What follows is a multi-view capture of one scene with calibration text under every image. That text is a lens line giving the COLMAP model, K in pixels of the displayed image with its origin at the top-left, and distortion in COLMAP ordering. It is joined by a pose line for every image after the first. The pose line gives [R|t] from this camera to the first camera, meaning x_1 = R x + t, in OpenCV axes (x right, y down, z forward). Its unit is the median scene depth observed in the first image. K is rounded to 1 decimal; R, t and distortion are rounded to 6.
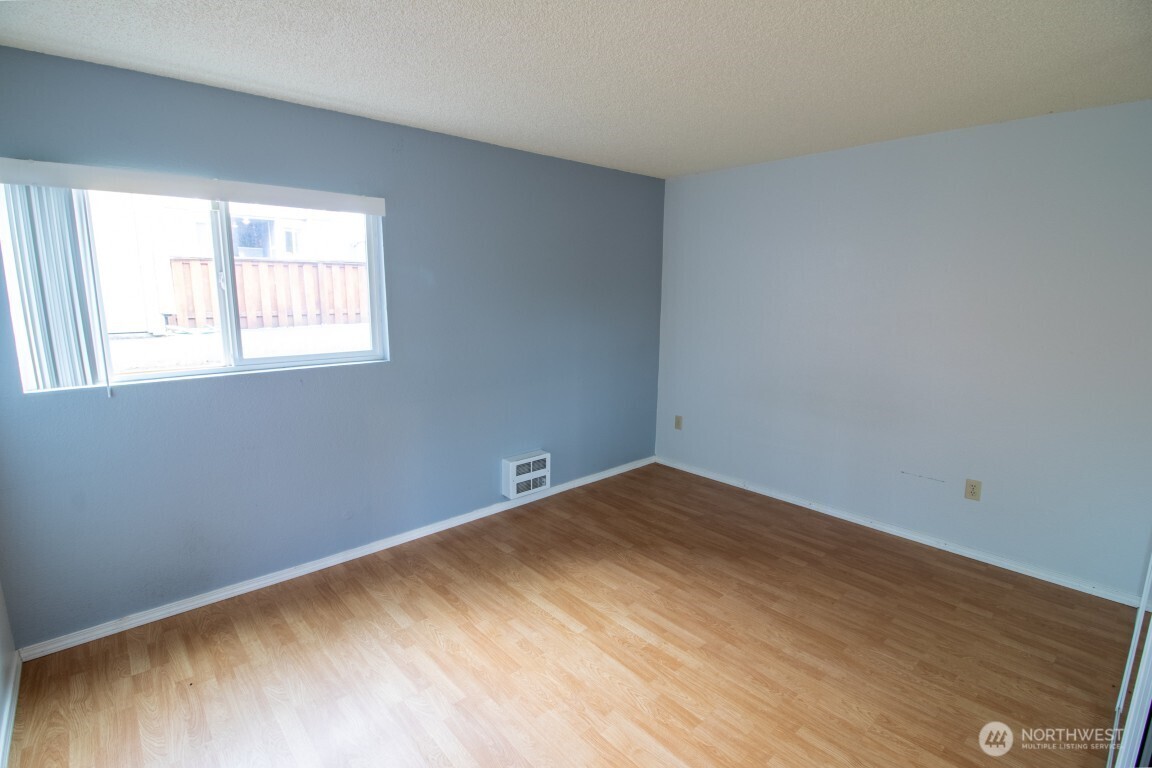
lens RADIAL K [[546.5, 0, 583.4], [0, 546.5, 381.2], [0, 0, 1]] dist [0.002369, -0.011587]
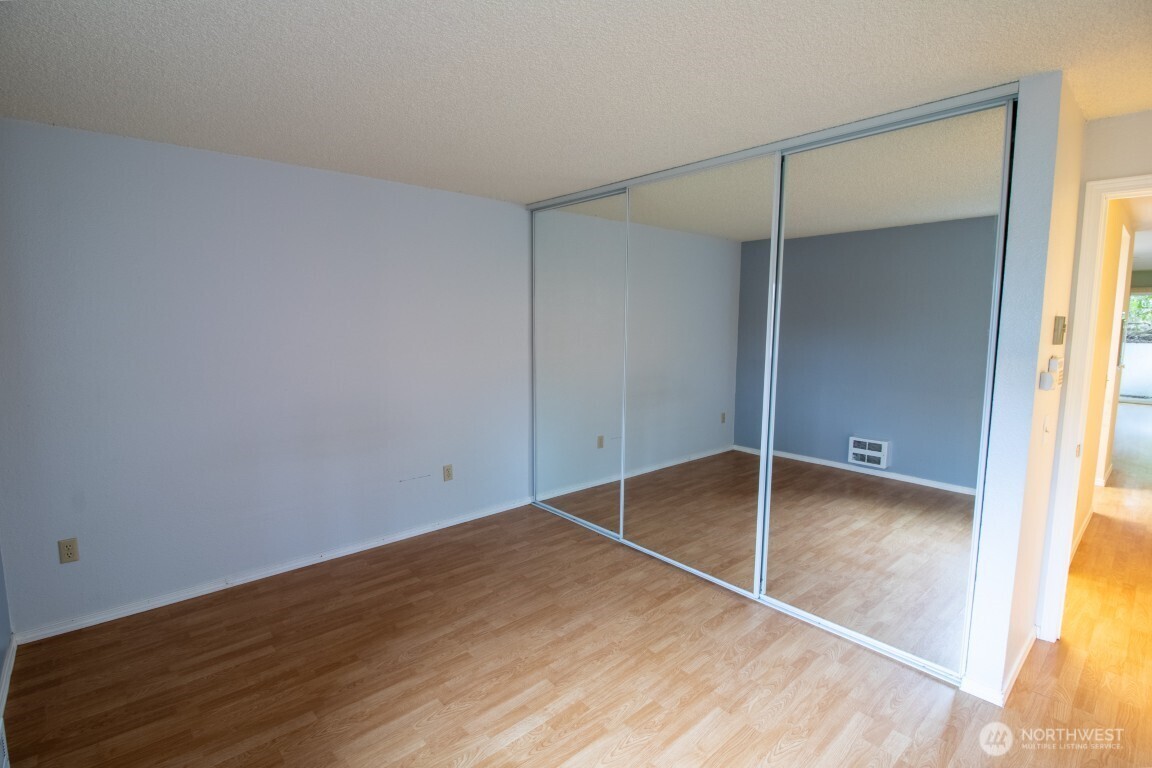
lens RADIAL K [[546.5, 0, 583.4], [0, 546.5, 381.2], [0, 0, 1]] dist [0.002369, -0.011587]
pose [[0.007940, -0.120504, 0.992681, -0.585863], [0.166441, 0.979024, 0.117514, -0.114807], [-0.986019, 0.164290, 0.027830, 0.742284]]
